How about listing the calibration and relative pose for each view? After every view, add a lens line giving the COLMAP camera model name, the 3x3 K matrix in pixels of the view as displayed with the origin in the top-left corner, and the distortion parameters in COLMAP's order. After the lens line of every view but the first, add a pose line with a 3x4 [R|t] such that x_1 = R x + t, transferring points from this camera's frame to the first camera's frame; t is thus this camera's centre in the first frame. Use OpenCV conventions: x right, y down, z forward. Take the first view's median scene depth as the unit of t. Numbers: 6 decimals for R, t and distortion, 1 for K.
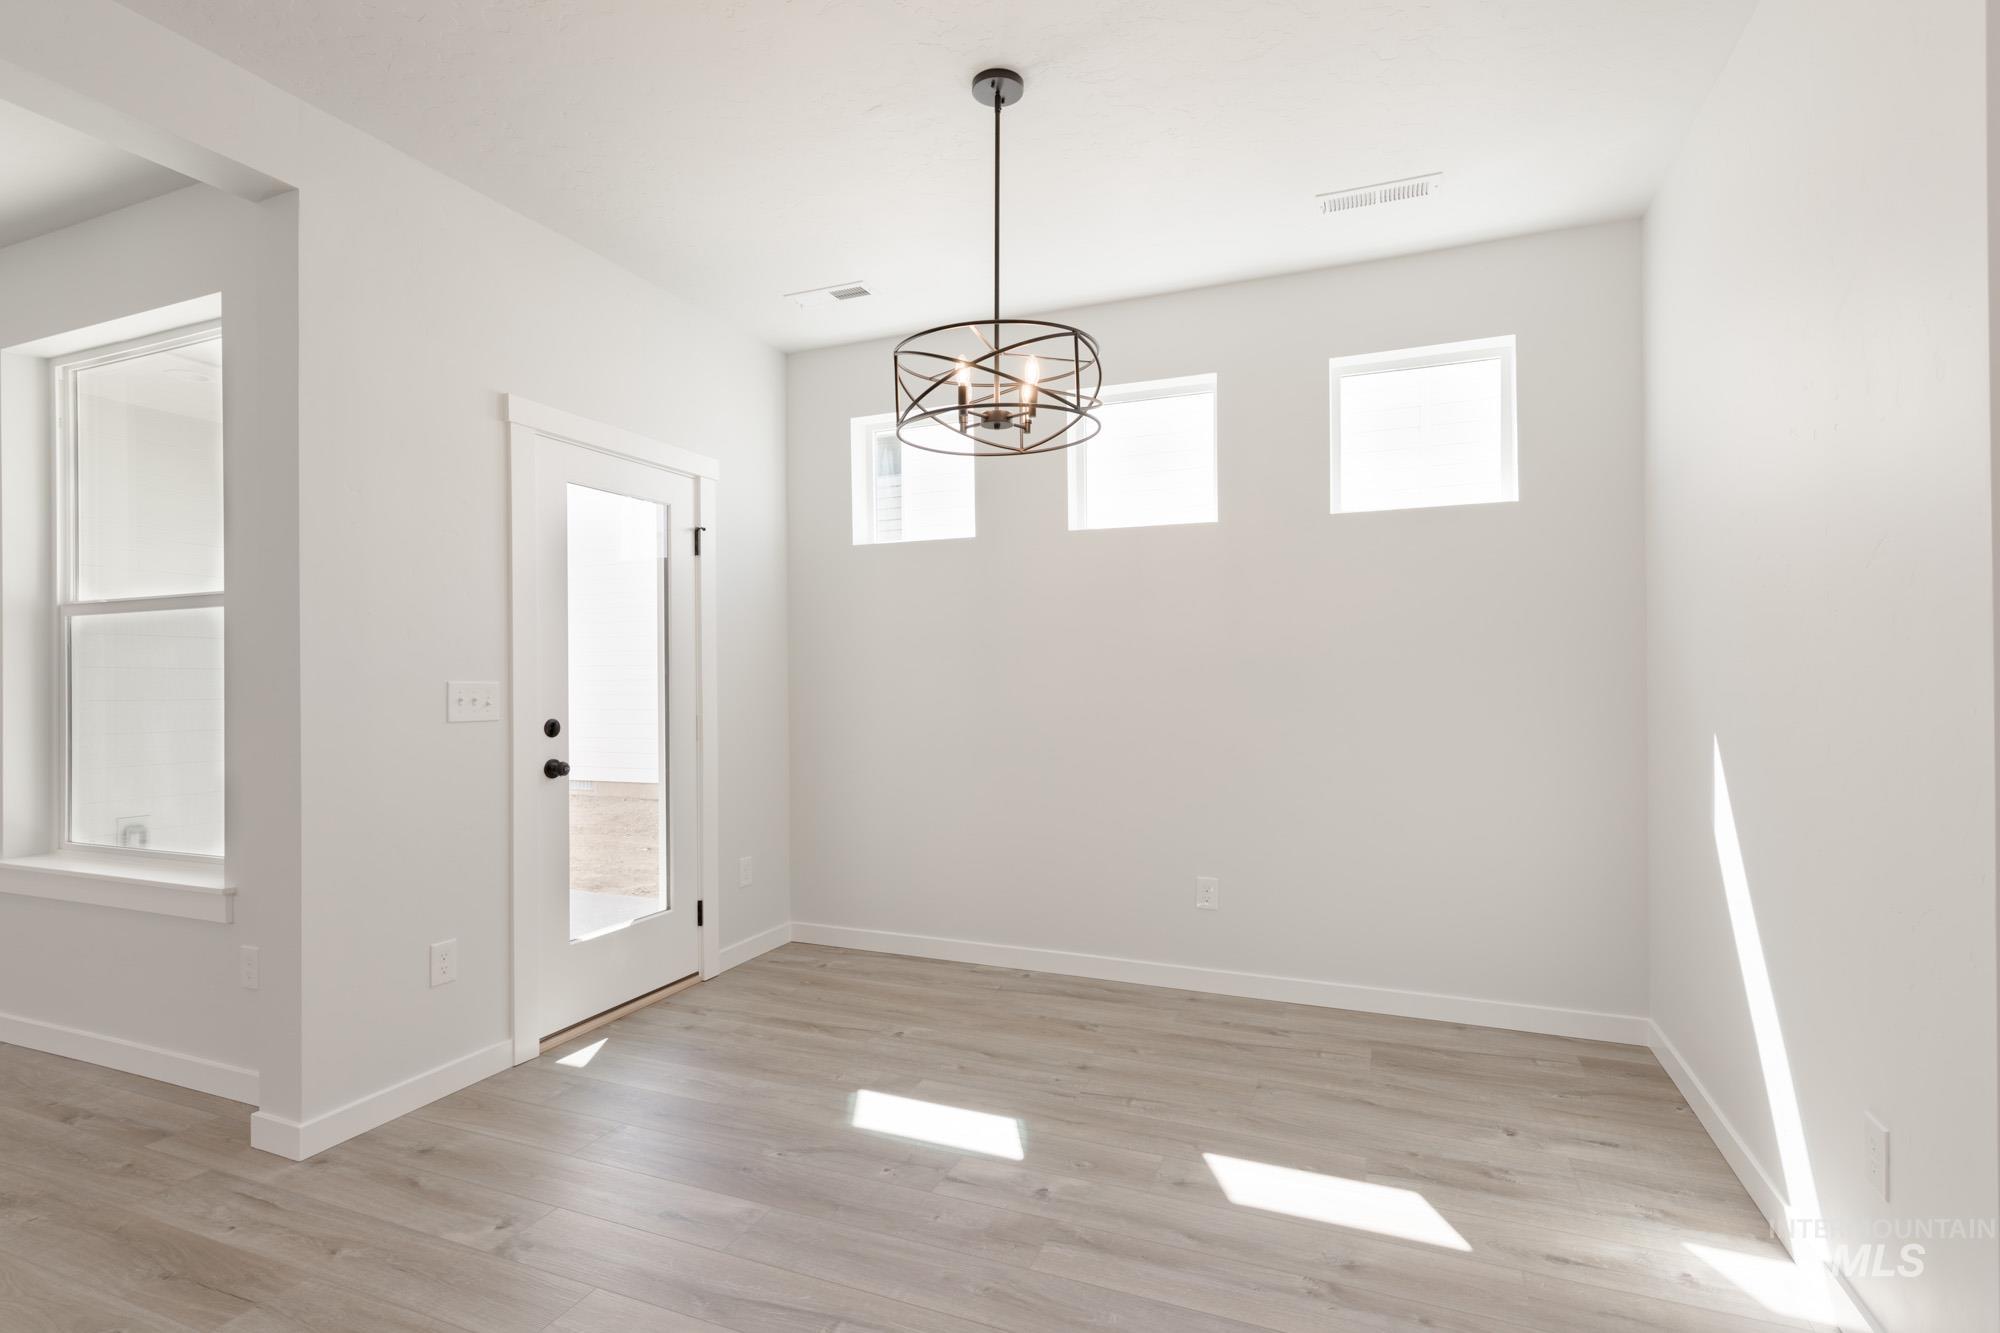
lens RADIAL K [[940.4, 0, 969.6], [0, 940.4, 676.5], [0, 0, 1]] dist [0.000564, -0.000051]
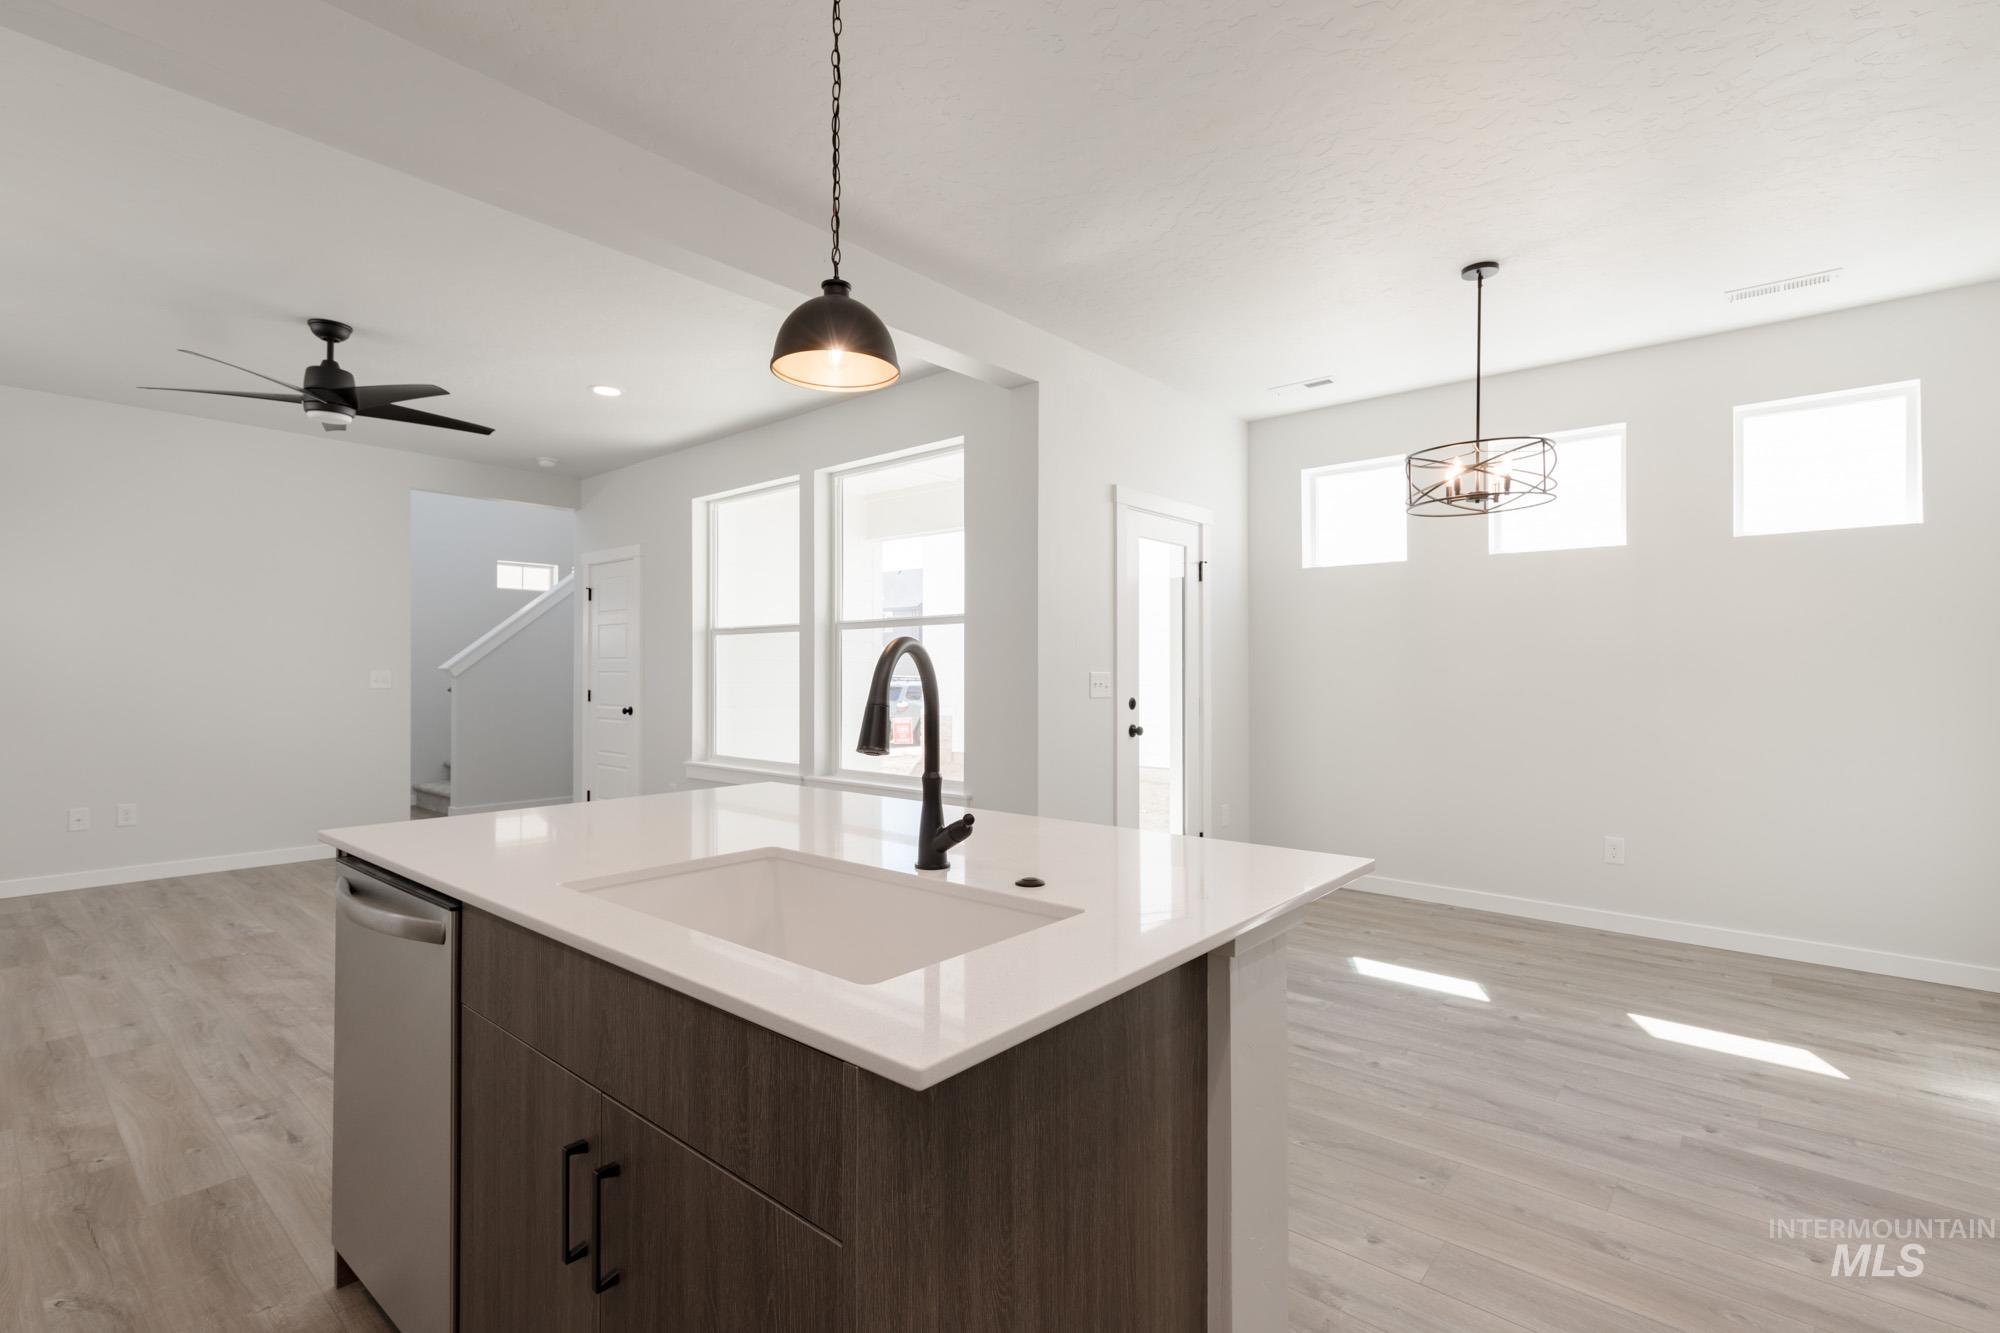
lens RADIAL K [[948.5, 0, 1020.1], [0, 948.5, 665.2], [0, 0, 1]] dist [-0.004457, 0.000759]
pose [[0.964884, 0.005981, -0.262608, -0.221298], [-0.006918, 0.999973, -0.002642, -0.000686], [0.262585, 0.004366, 0.964899, -0.504007]]
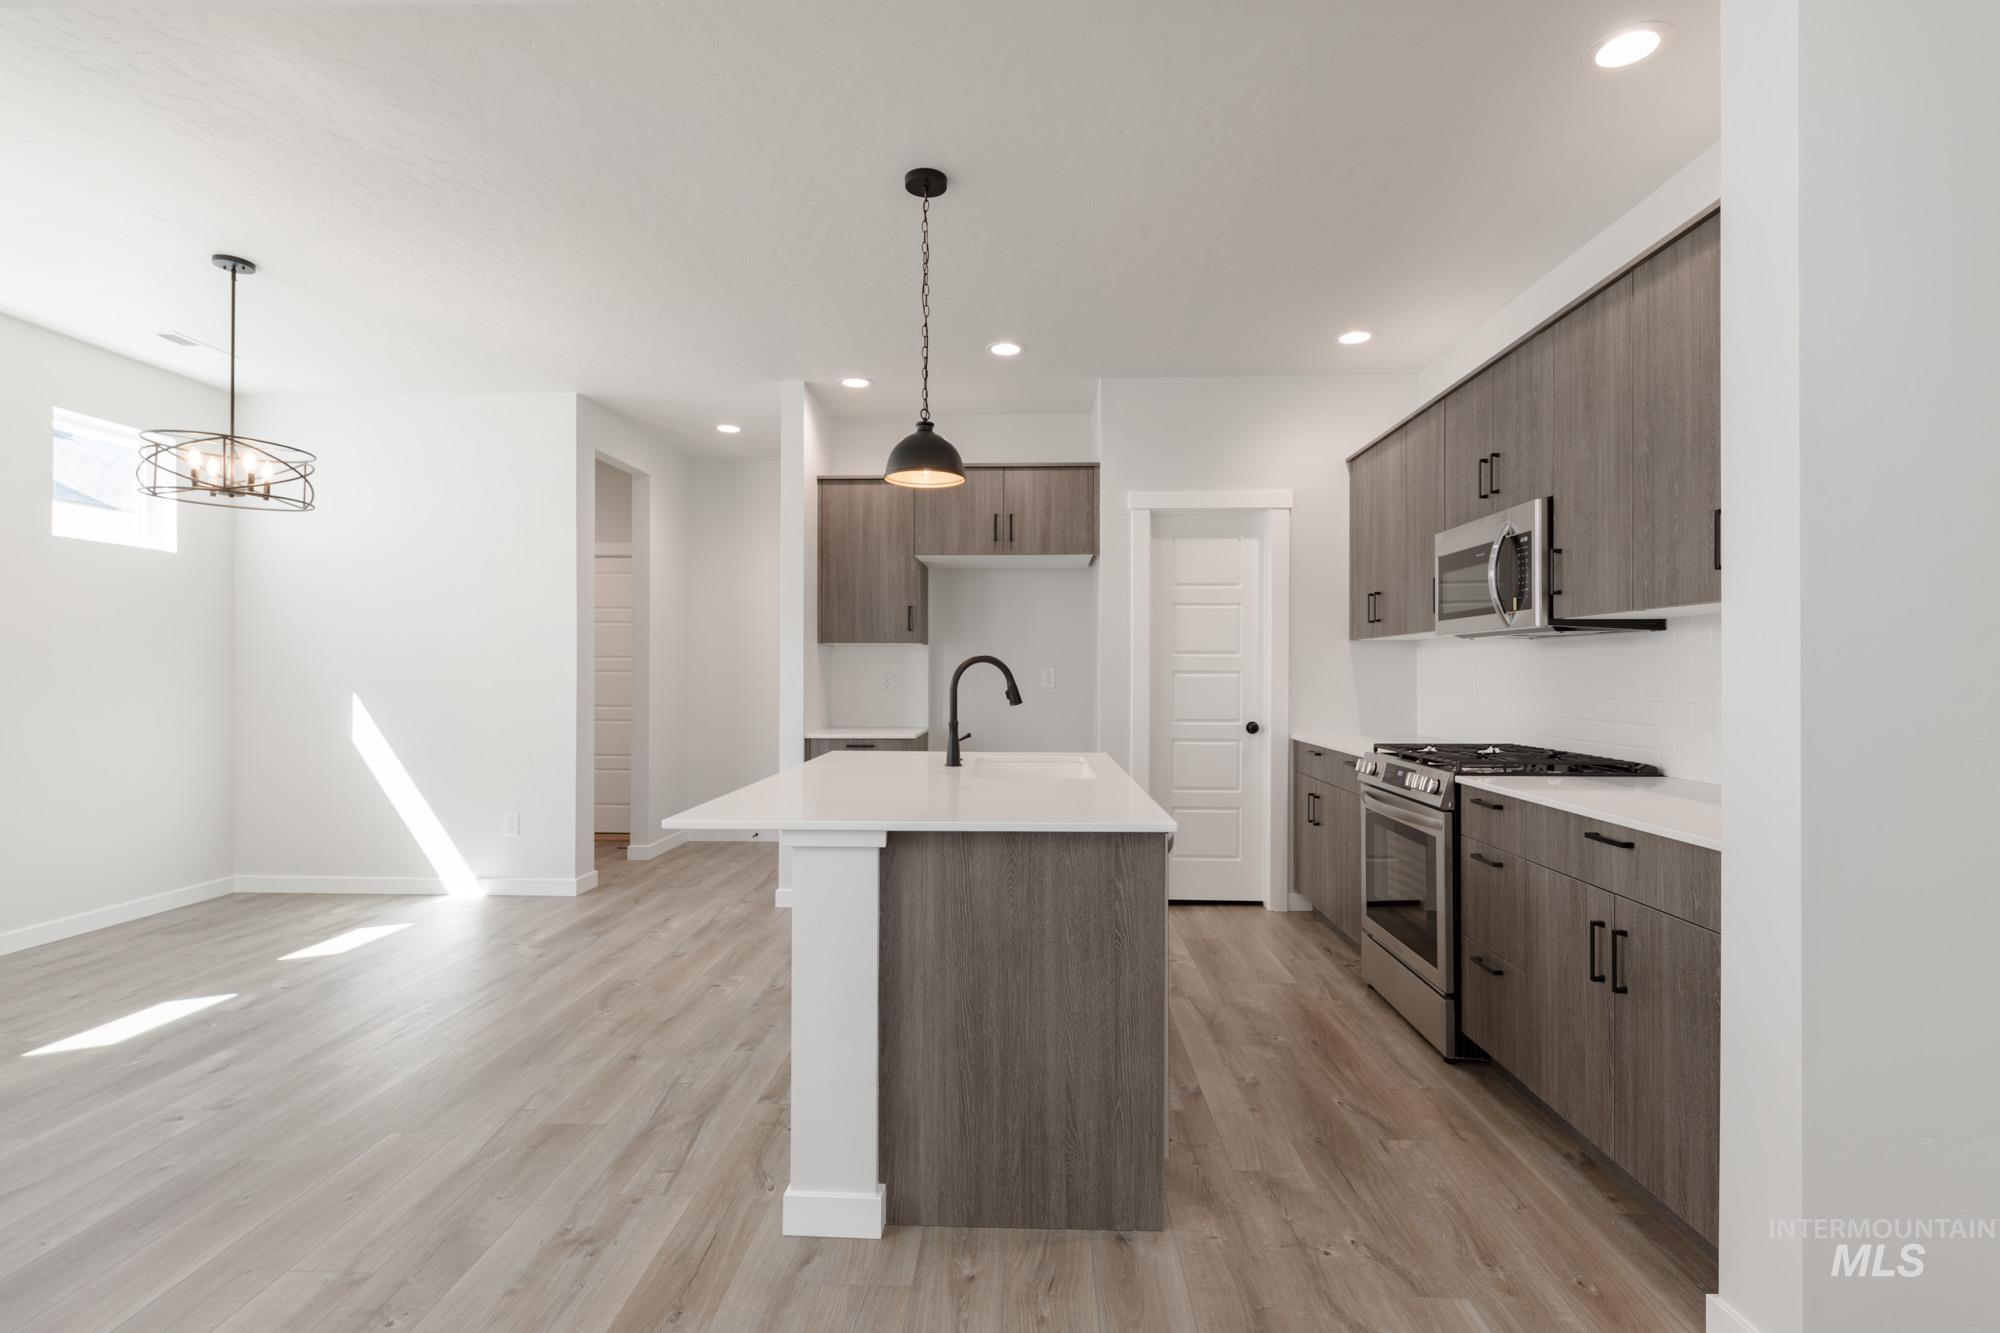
lens RADIAL K [[920.4, 0, 1000.6], [0, 920.4, 672.3], [0, 0, 1]] dist [0.002582, 0.000213]
pose [[-0.401823, 0.004815, 0.915705, -1.426041], [-0.003147, 0.999973, -0.006639, 0.009886], [-0.915712, -0.005550, -0.401797, 0.389442]]
